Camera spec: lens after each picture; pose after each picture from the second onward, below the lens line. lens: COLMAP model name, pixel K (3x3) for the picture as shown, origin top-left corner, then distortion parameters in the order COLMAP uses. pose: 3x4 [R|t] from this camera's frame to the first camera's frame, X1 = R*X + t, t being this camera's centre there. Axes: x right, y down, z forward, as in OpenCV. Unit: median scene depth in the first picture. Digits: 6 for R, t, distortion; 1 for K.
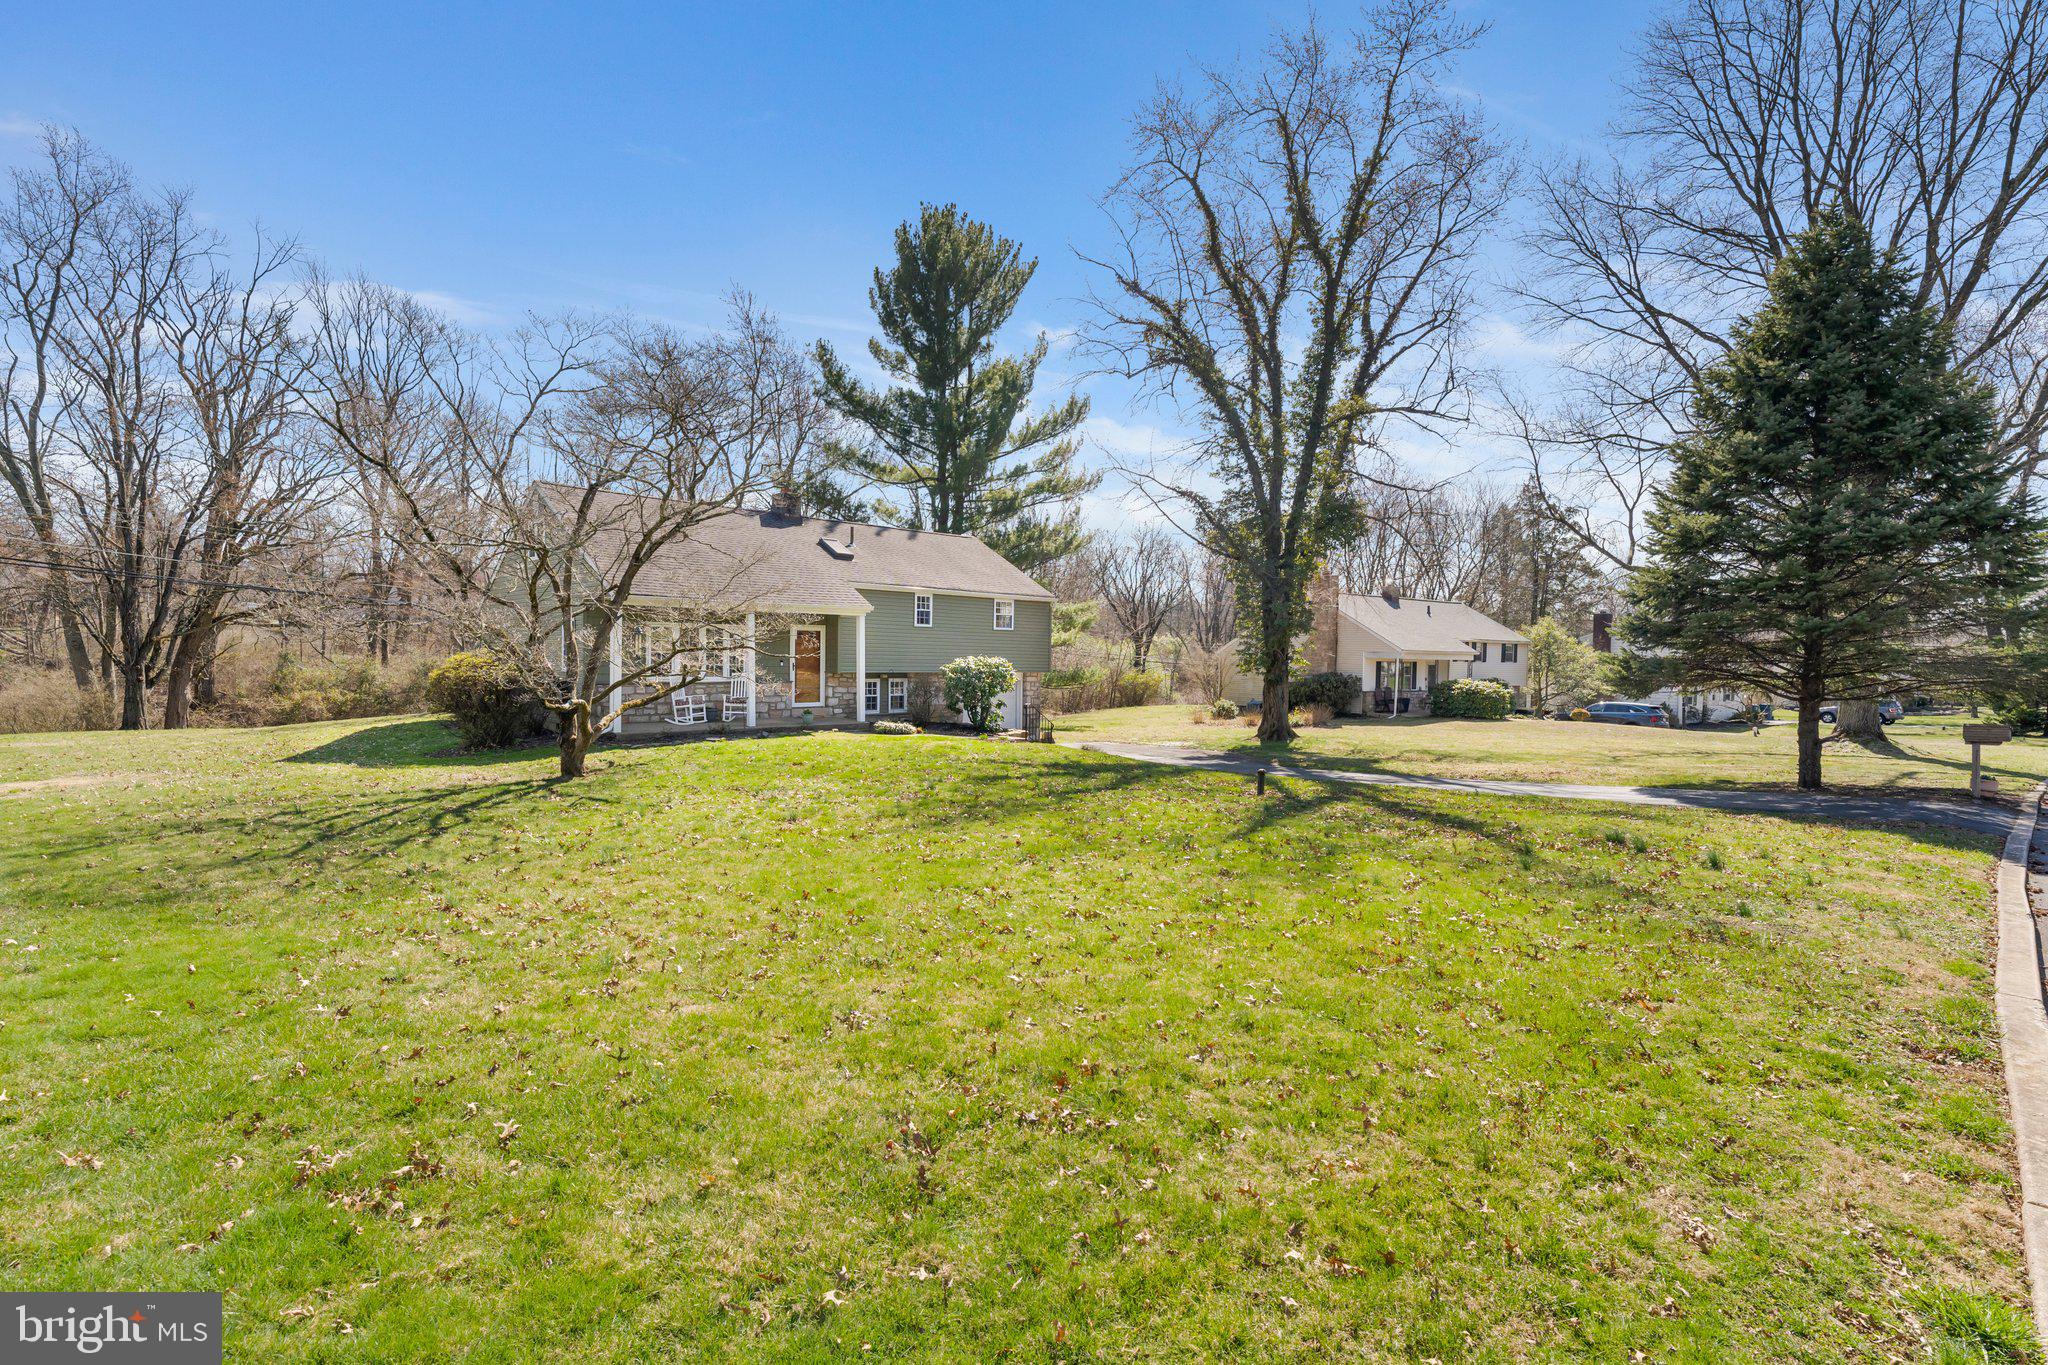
lens RADIAL K [[957.9, 0, 1024.0], [0, 957.9, 682.5], [0, 0, 1]] dist [-0.000225, -0.000006]
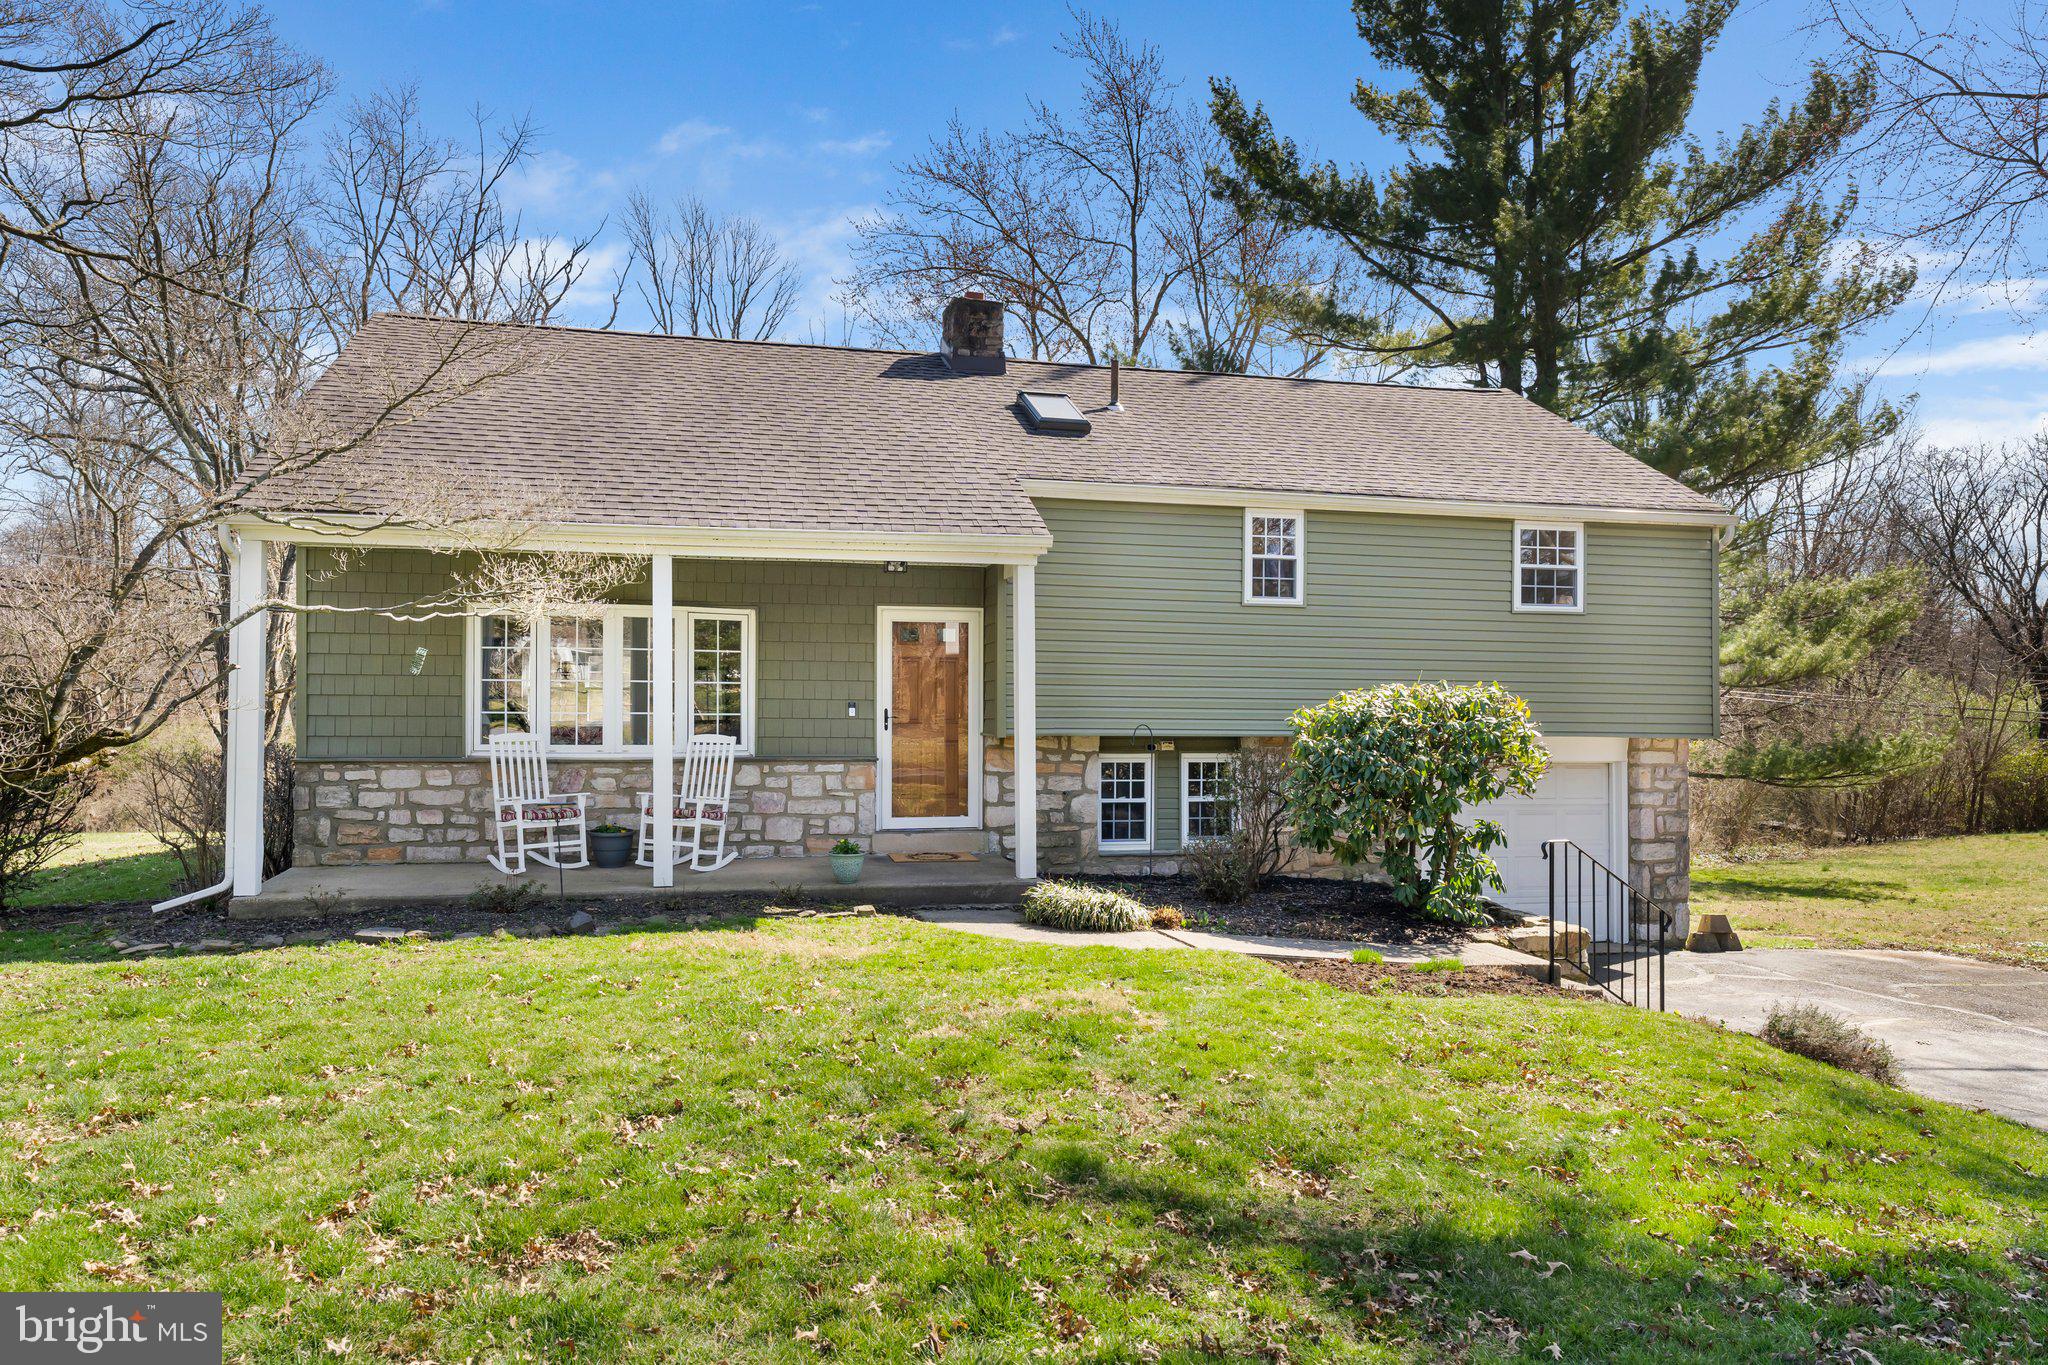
lens RADIAL K [[1366.5, 0, 1024.0], [0, 1366.5, 682.5], [0, 0, 1]] dist [0.004979, 0.003265]
pose [[0.867188, -0.024914, -0.497357, 0.055766], [-0.007769, 0.997949, -0.063536, 0.002232], [0.497920, 0.058962, 0.865216, 0.465094]]
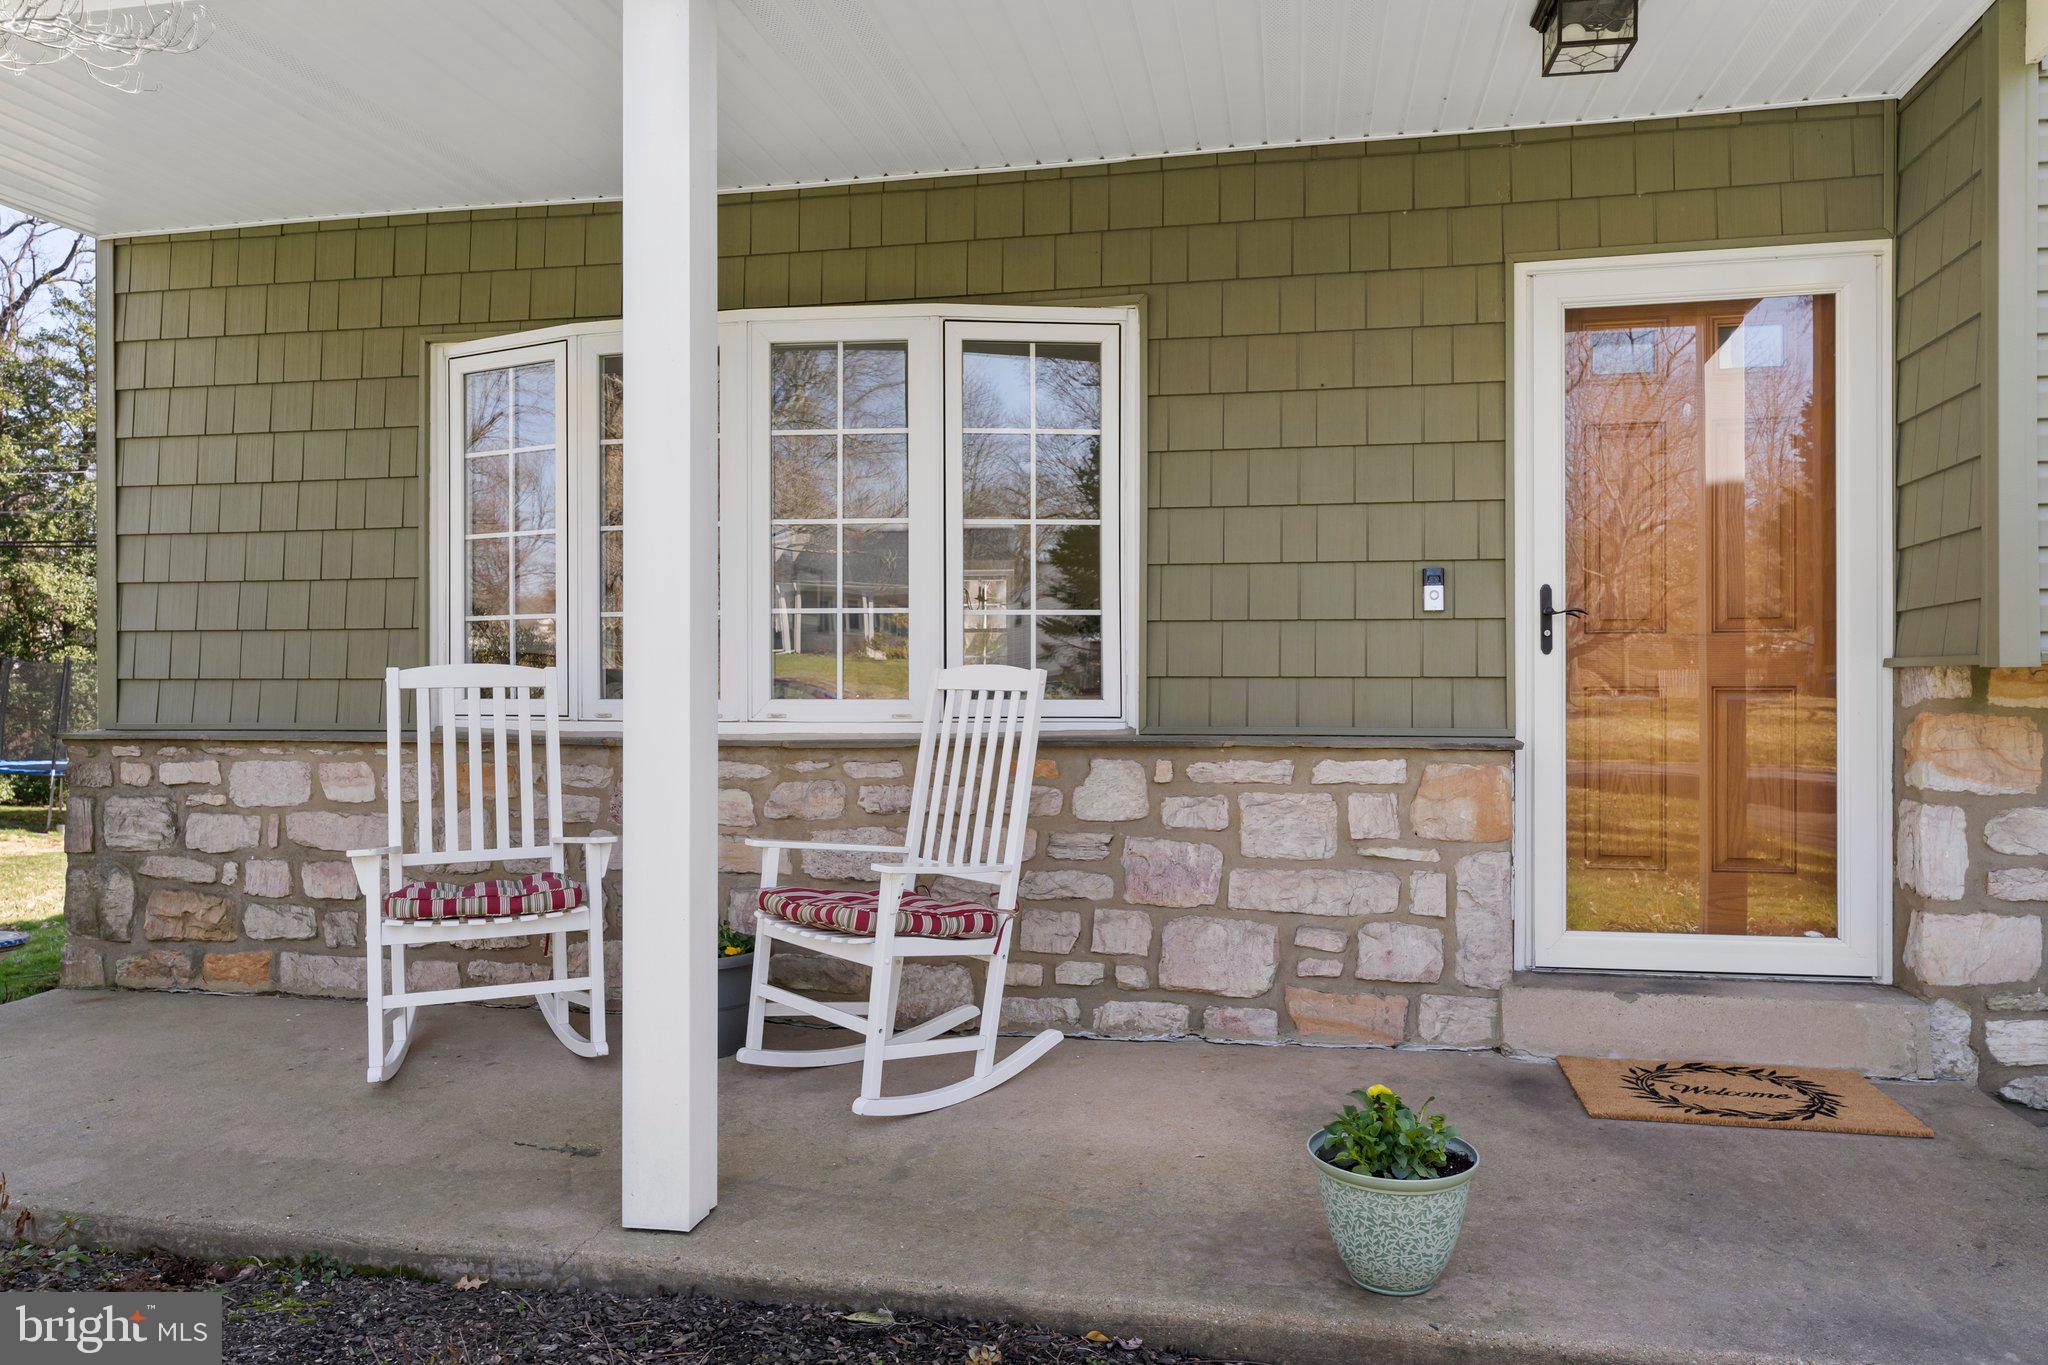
lens RADIAL K [[1391.3, 0, 1014.8], [0, 1391.3, 721.4], [0, 0, 1]] dist [-0.003374, -0.002494]
pose [[0.569629, -0.012139, -0.821812, -0.107880], [-0.020785, 0.999358, -0.029168, 0.002044], [0.821639, 0.033696, 0.569011, 0.688049]]
